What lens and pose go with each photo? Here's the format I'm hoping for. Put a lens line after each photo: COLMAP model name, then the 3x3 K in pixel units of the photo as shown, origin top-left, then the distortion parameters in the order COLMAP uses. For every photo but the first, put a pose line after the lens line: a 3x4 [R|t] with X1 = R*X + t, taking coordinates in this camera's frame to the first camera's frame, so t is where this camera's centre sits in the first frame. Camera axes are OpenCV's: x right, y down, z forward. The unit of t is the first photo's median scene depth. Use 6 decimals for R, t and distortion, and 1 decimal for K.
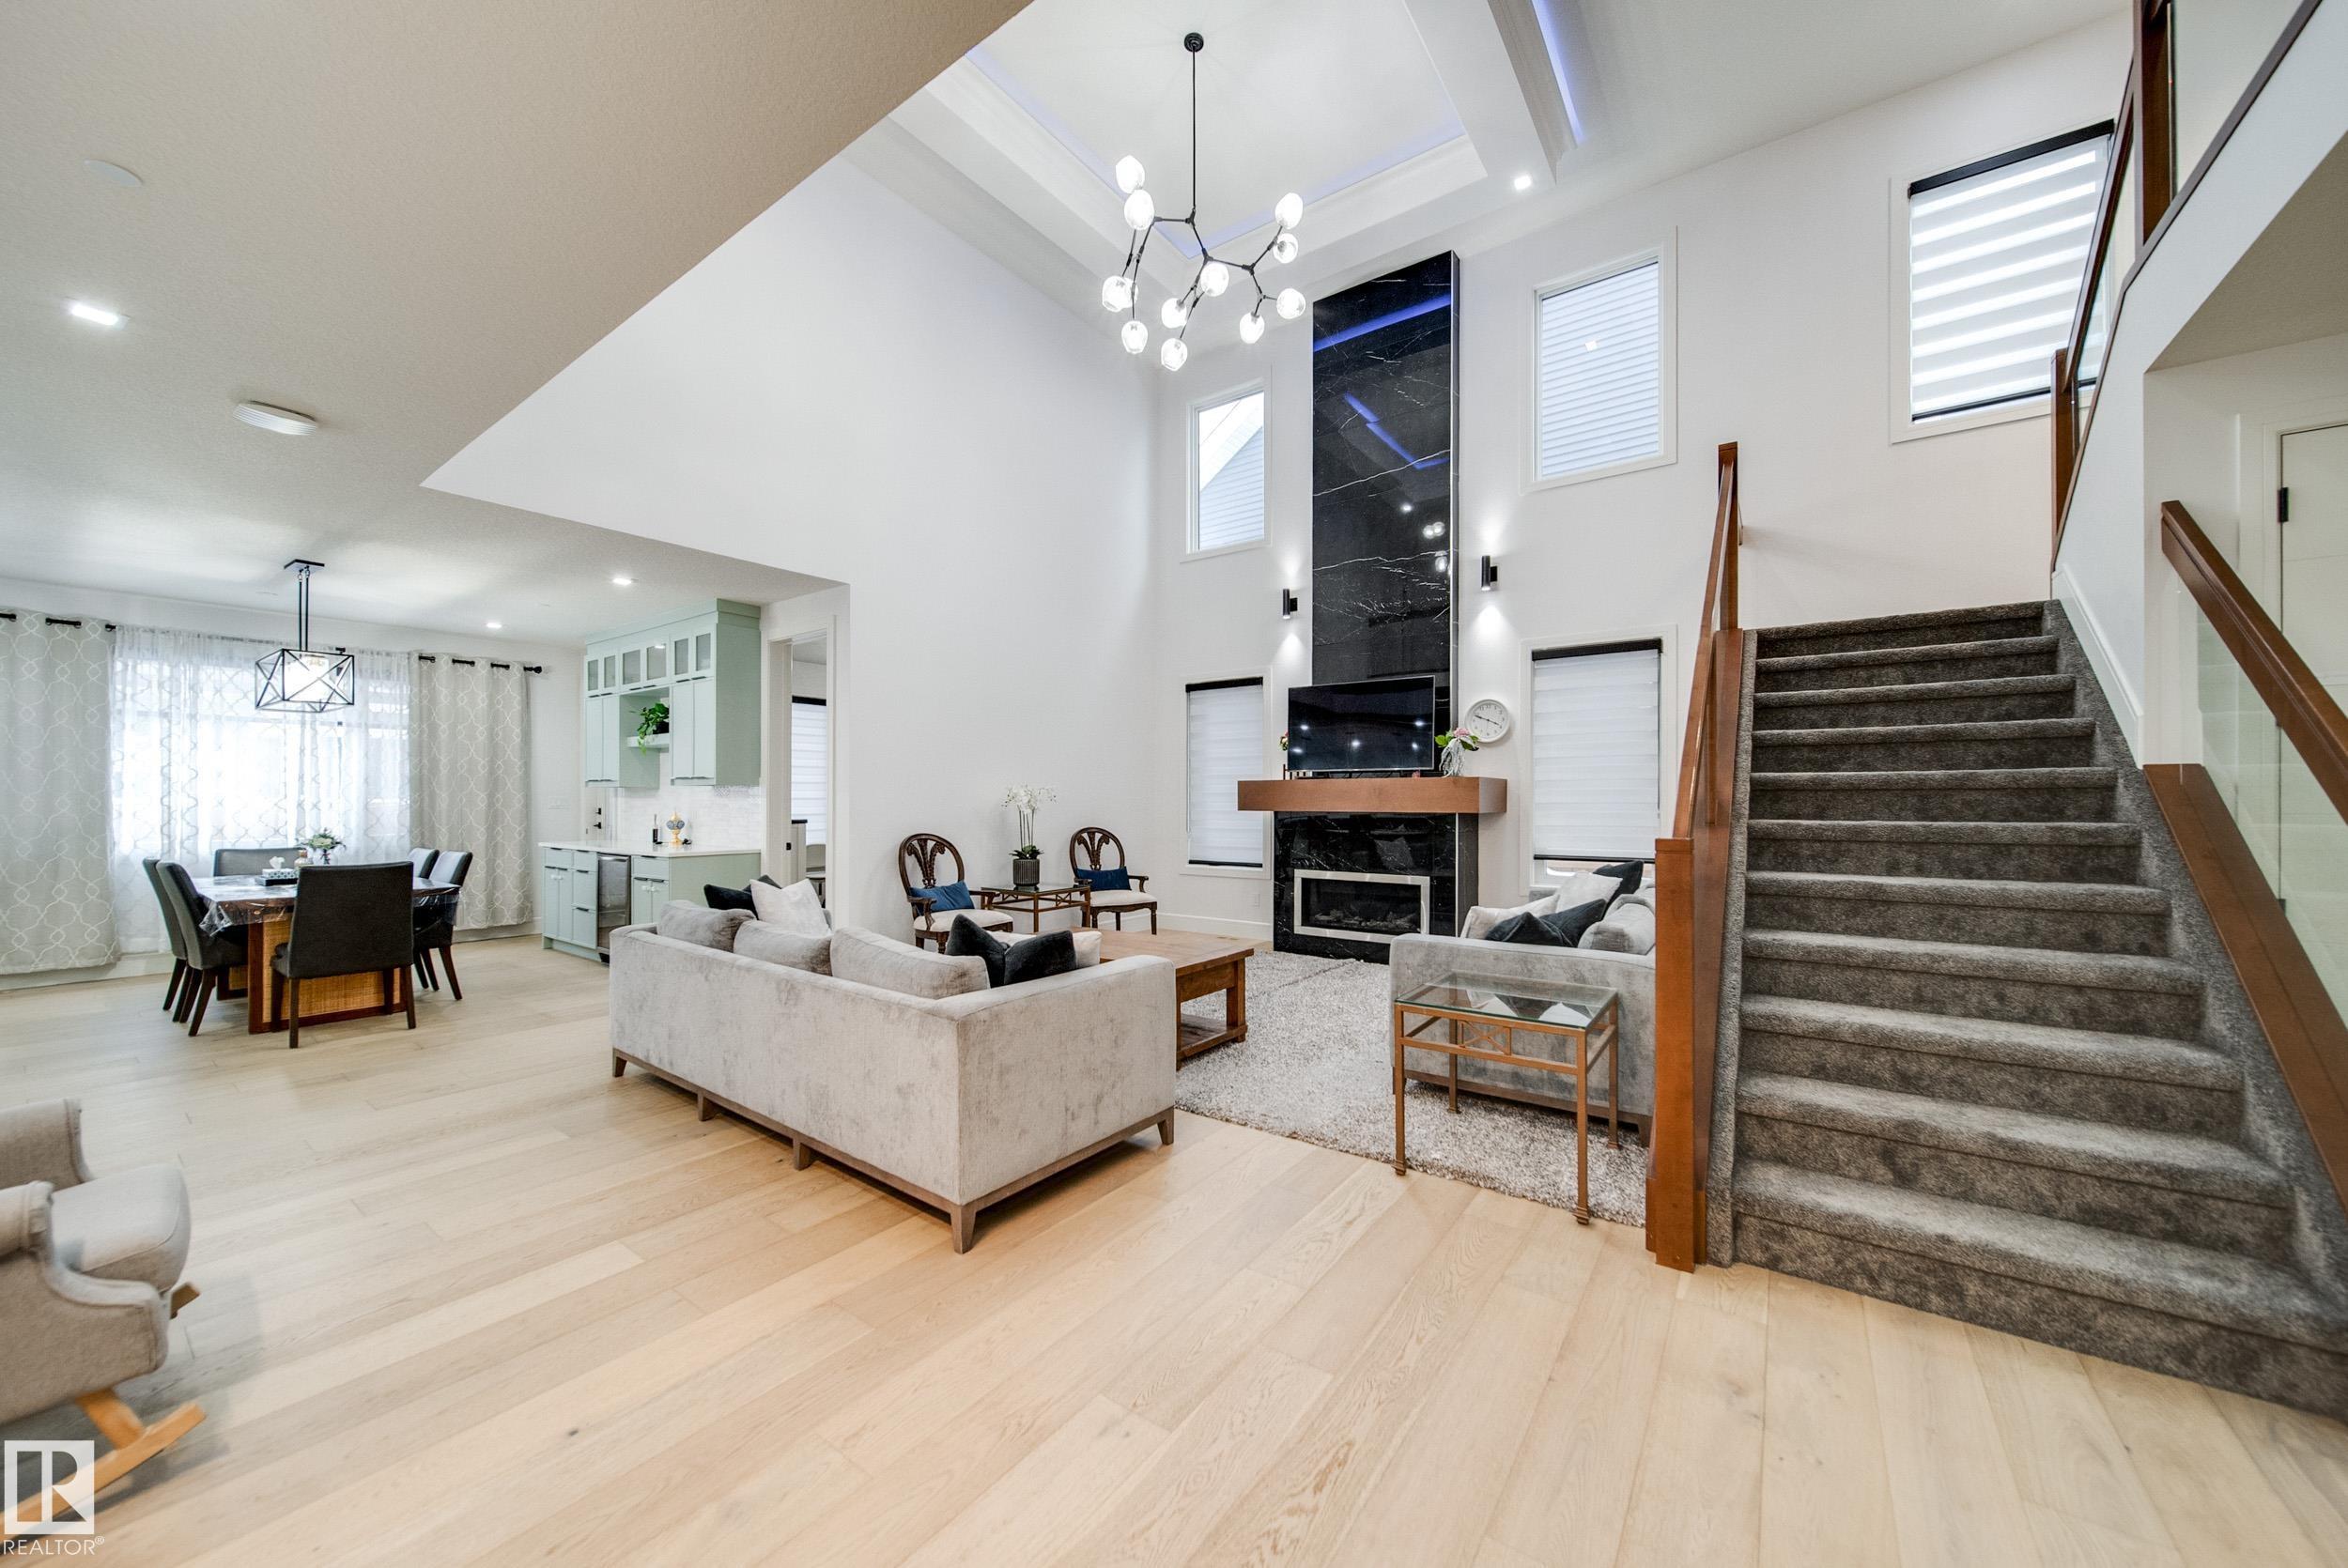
lens RADIAL K [[843.0, 0, 1193.5], [0, 843.0, 795.7], [0, 0, 1]] dist [0.000035, -0.001484]
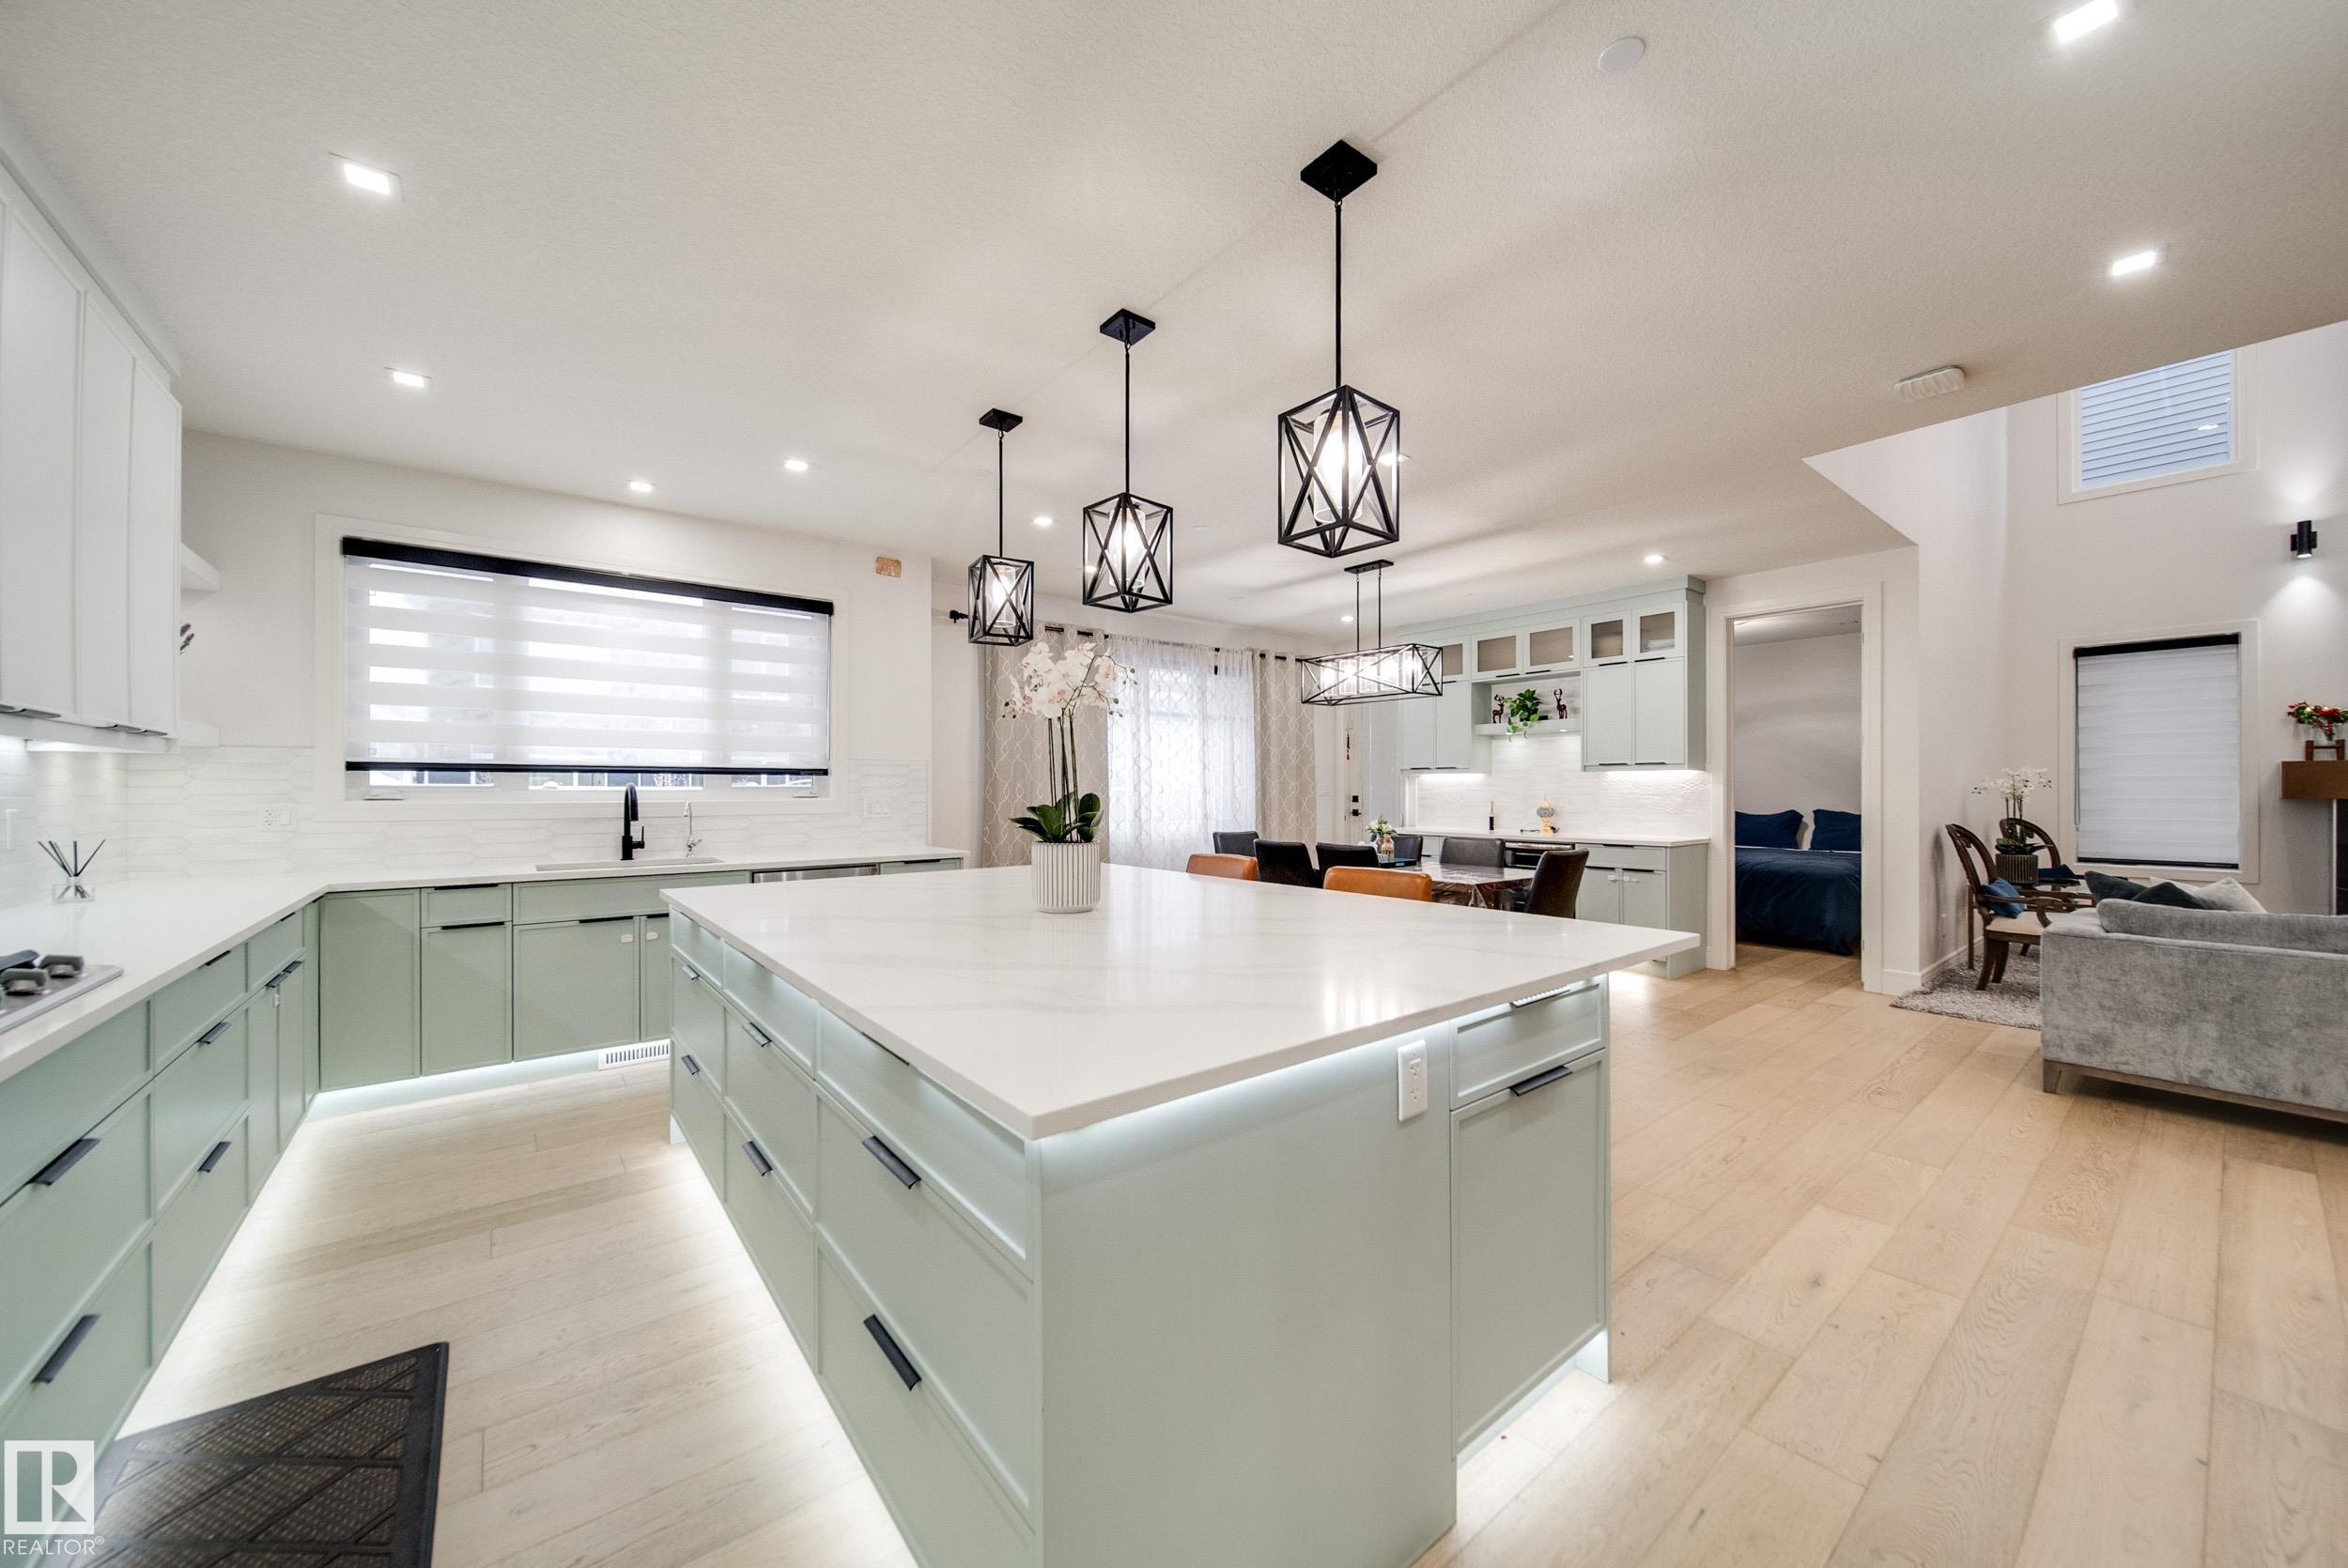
lens RADIAL K [[843.0, 0, 1186.3], [0, 843.0, 787.6], [0, 0, 1]] dist [0.000035, -0.001484]
pose [[0.963146, -0.001579, -0.268975, -0.918534], [0.002818, 0.999987, 0.004220, 0.000800], [0.268965, -0.004823, 0.963138, -0.077477]]
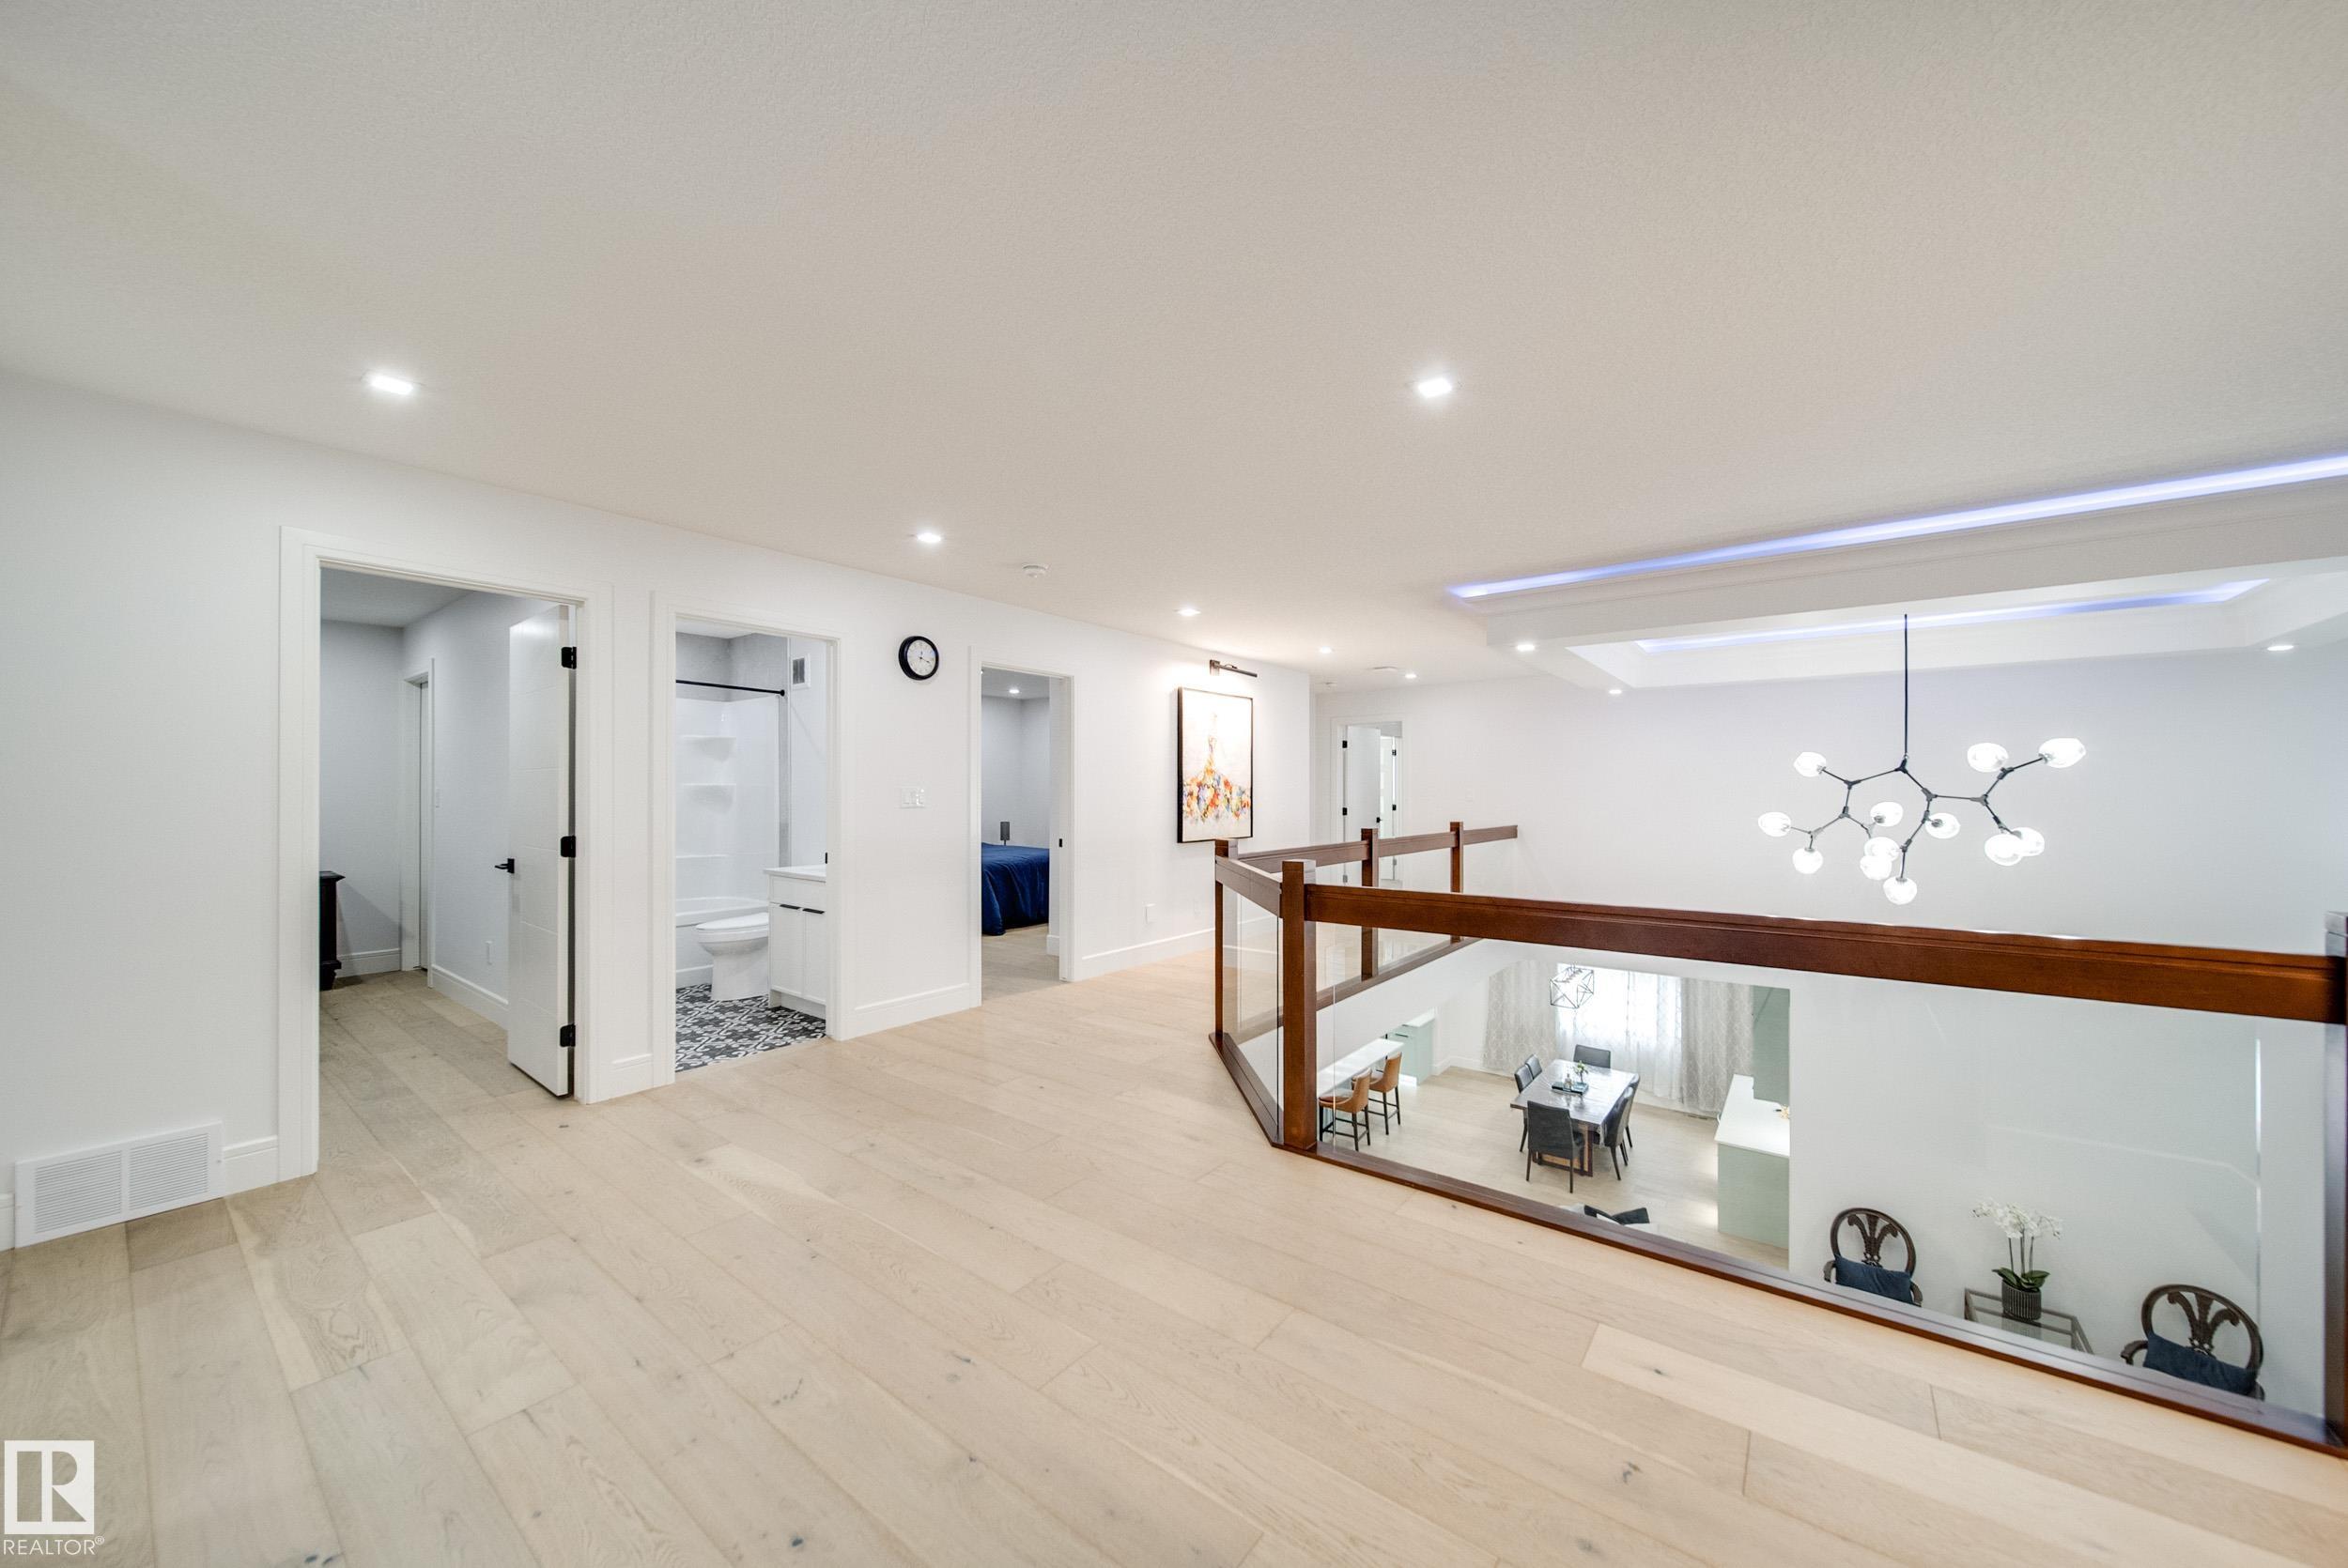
lens RADIAL K [[843.0, 0, 1157.1], [0, 843.0, 794.7], [0, 0, 1]] dist [0.000035, -0.001484]
pose [[-0.052963, 0.004080, -0.998588, 0.893380], [0.010228, 0.999941, 0.003543, -0.554970], [0.998544, -0.010026, -0.053002, 0.124709]]
